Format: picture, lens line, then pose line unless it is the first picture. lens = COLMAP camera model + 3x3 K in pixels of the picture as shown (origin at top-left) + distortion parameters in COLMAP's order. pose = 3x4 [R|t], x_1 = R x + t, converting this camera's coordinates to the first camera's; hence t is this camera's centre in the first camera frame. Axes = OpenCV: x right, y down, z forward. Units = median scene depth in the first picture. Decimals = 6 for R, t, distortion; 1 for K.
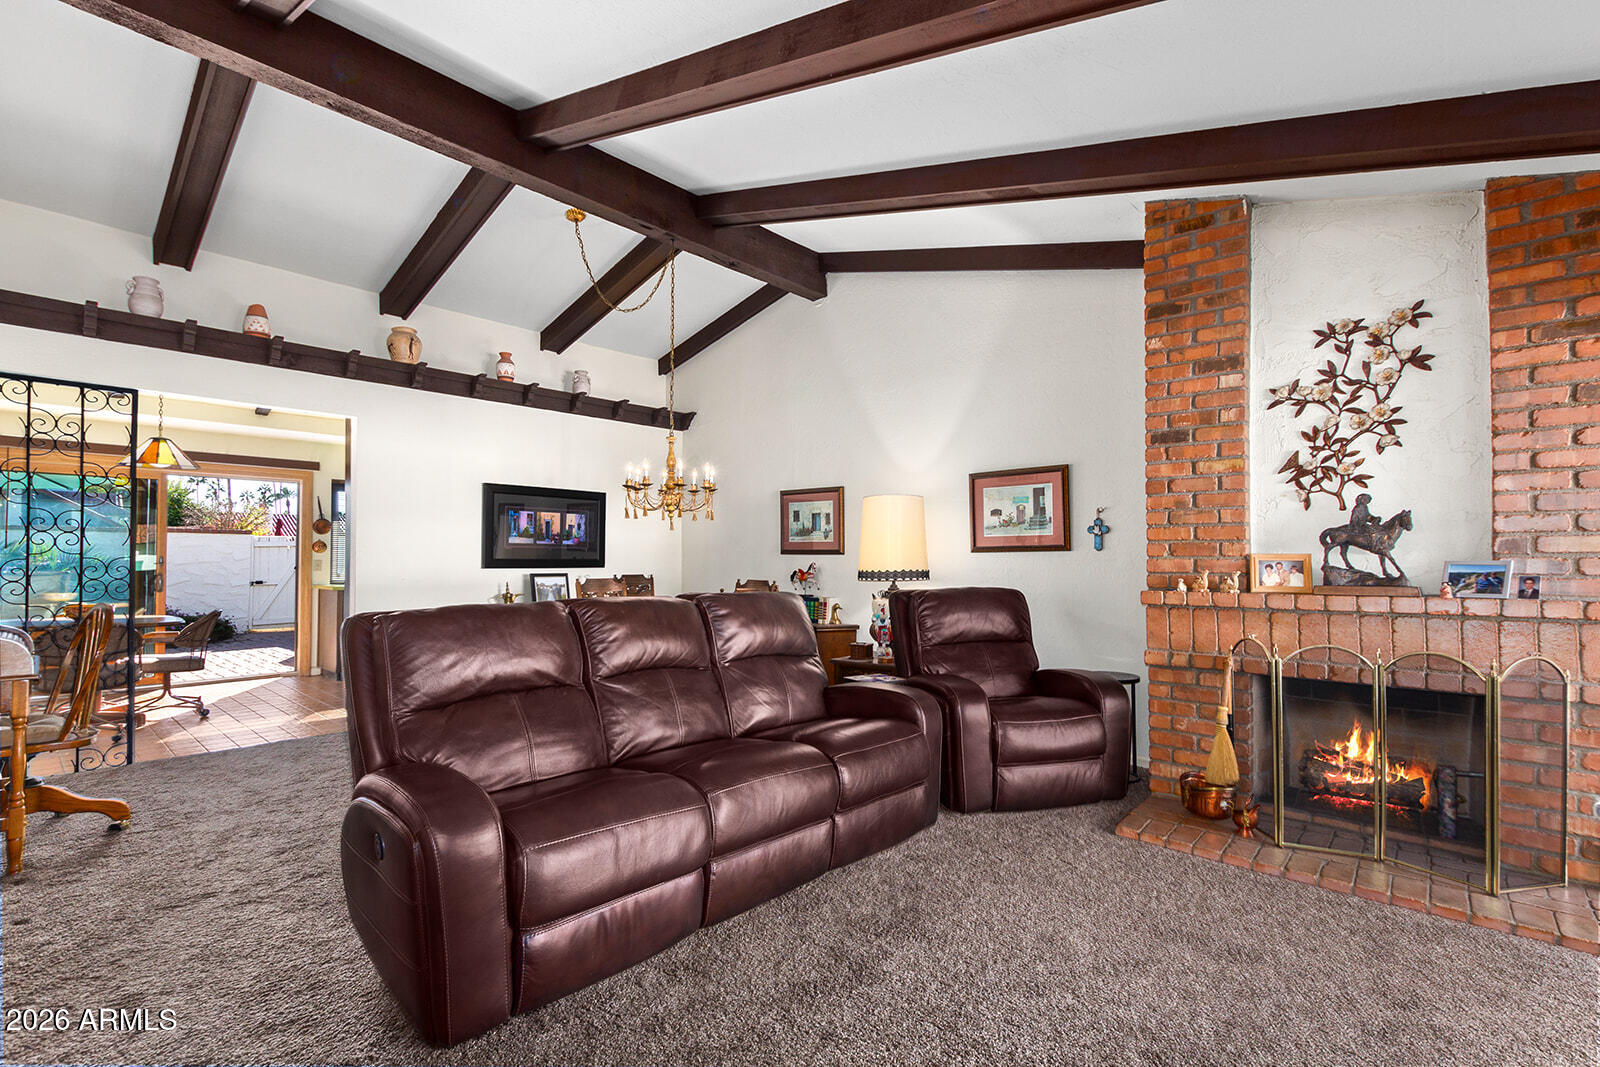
lens RADIAL K [[736.6, 0, 804.0], [0, 736.6, 545.4], [0, 0, 1]] dist [0.005325, -0.000527]
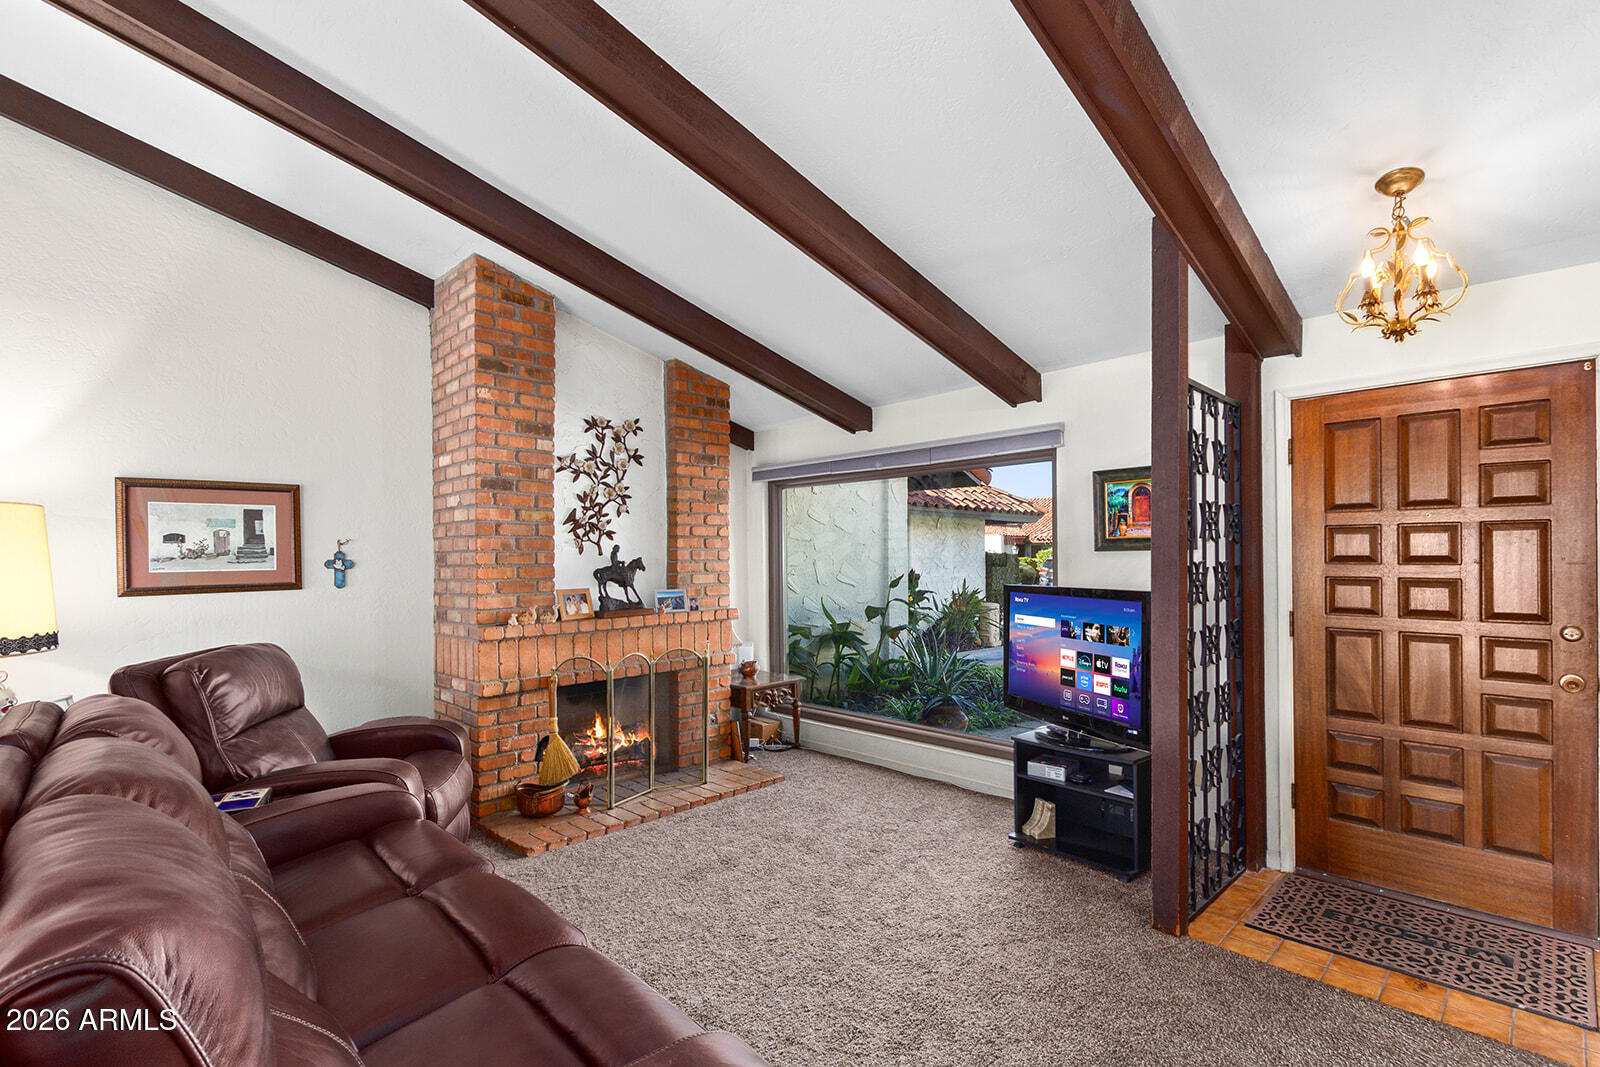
lens RADIAL K [[736.6, 0, 846.1], [0, 736.6, 554.7], [0, 0, 1]] dist [0.005325, -0.000527]
pose [[0.035959, 0.004671, 0.999342, -0.619352], [-0.009929, 0.999941, -0.004316, -0.046950], [-0.999304, -0.009767, 0.036004, 0.485442]]
